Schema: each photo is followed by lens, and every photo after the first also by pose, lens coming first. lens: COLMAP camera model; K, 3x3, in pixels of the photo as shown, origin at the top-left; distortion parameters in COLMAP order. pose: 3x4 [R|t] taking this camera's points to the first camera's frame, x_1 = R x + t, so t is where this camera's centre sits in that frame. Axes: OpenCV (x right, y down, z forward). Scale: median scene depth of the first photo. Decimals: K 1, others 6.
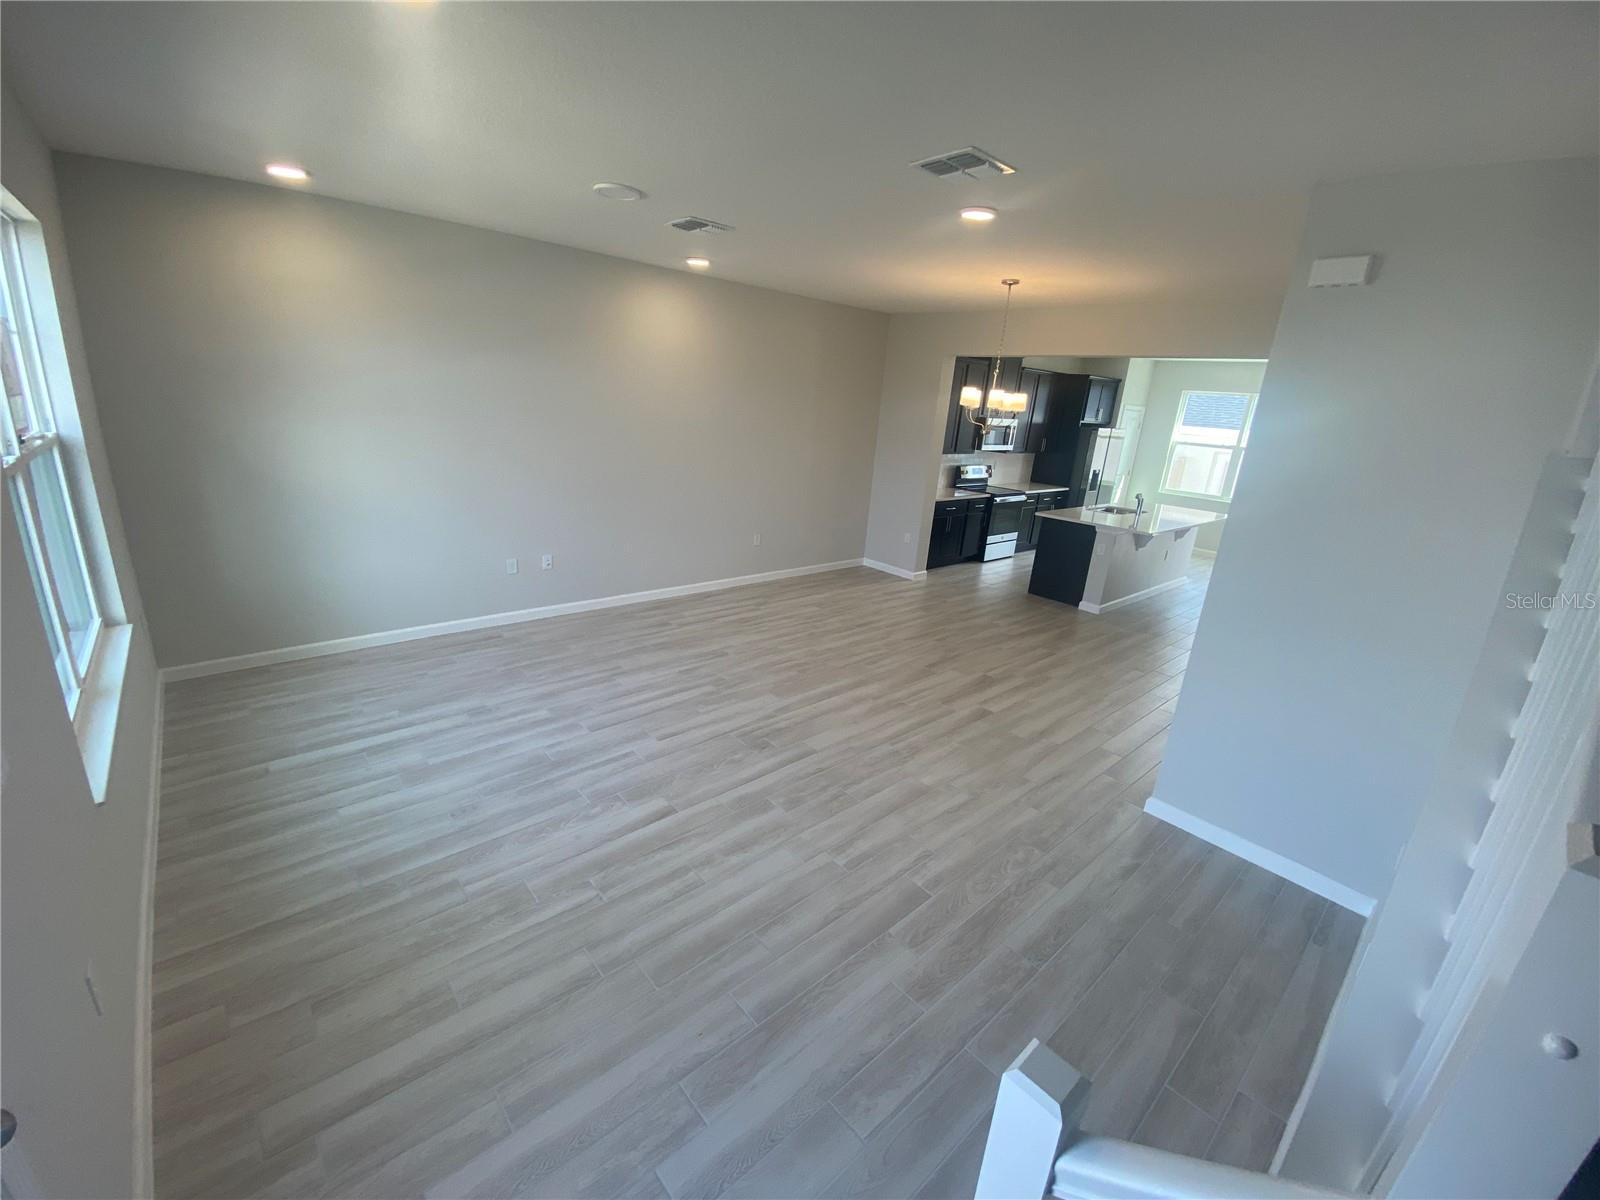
lens RADIAL K [[660.2, 0, 773.9], [0, 660.2, 603.9], [0, 0, 1]] dist [0.000757, 0.000004]
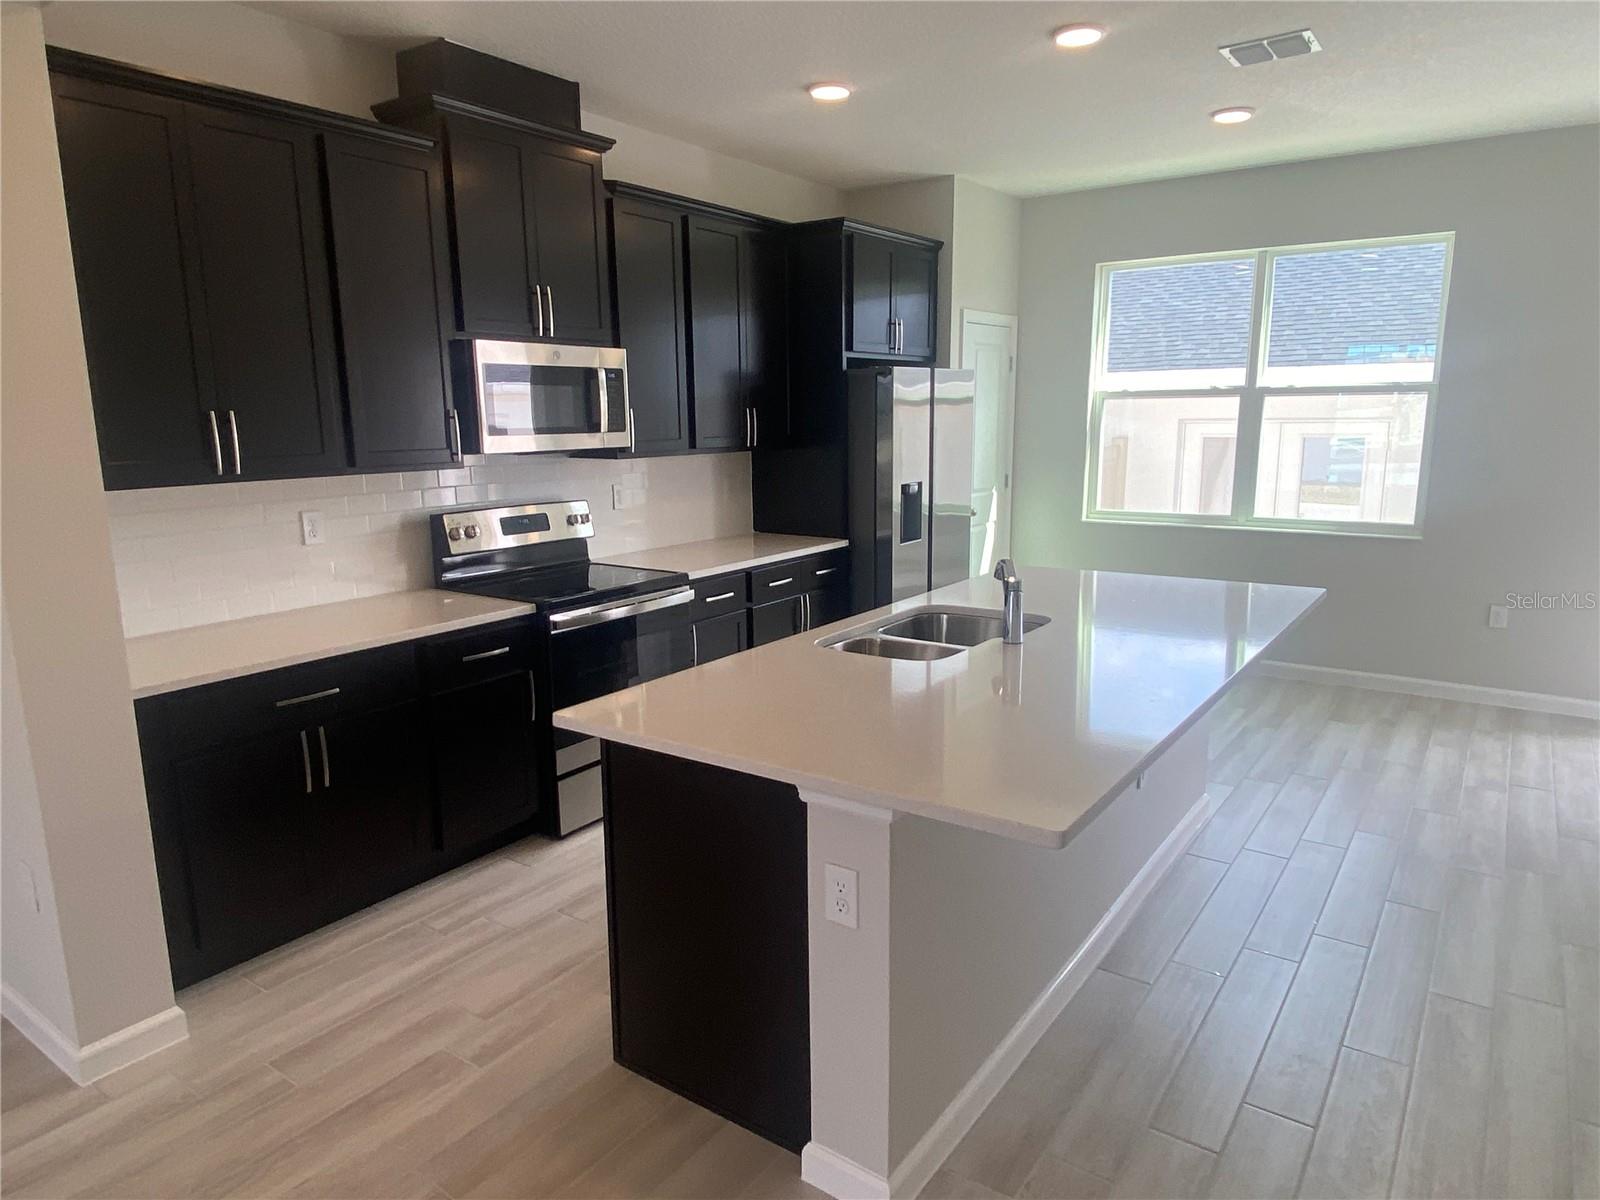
lens RADIAL K [[999.9, 0, 802.5], [0, 999.9, 590.6], [0, 0, 1]] dist [0.073522, -0.071913]
pose [[0.966120, -0.117120, 0.229990, 0.303775], [0.143443, 0.984468, -0.101232, -0.100273], [-0.214561, 0.130792, 0.967914, 0.501356]]
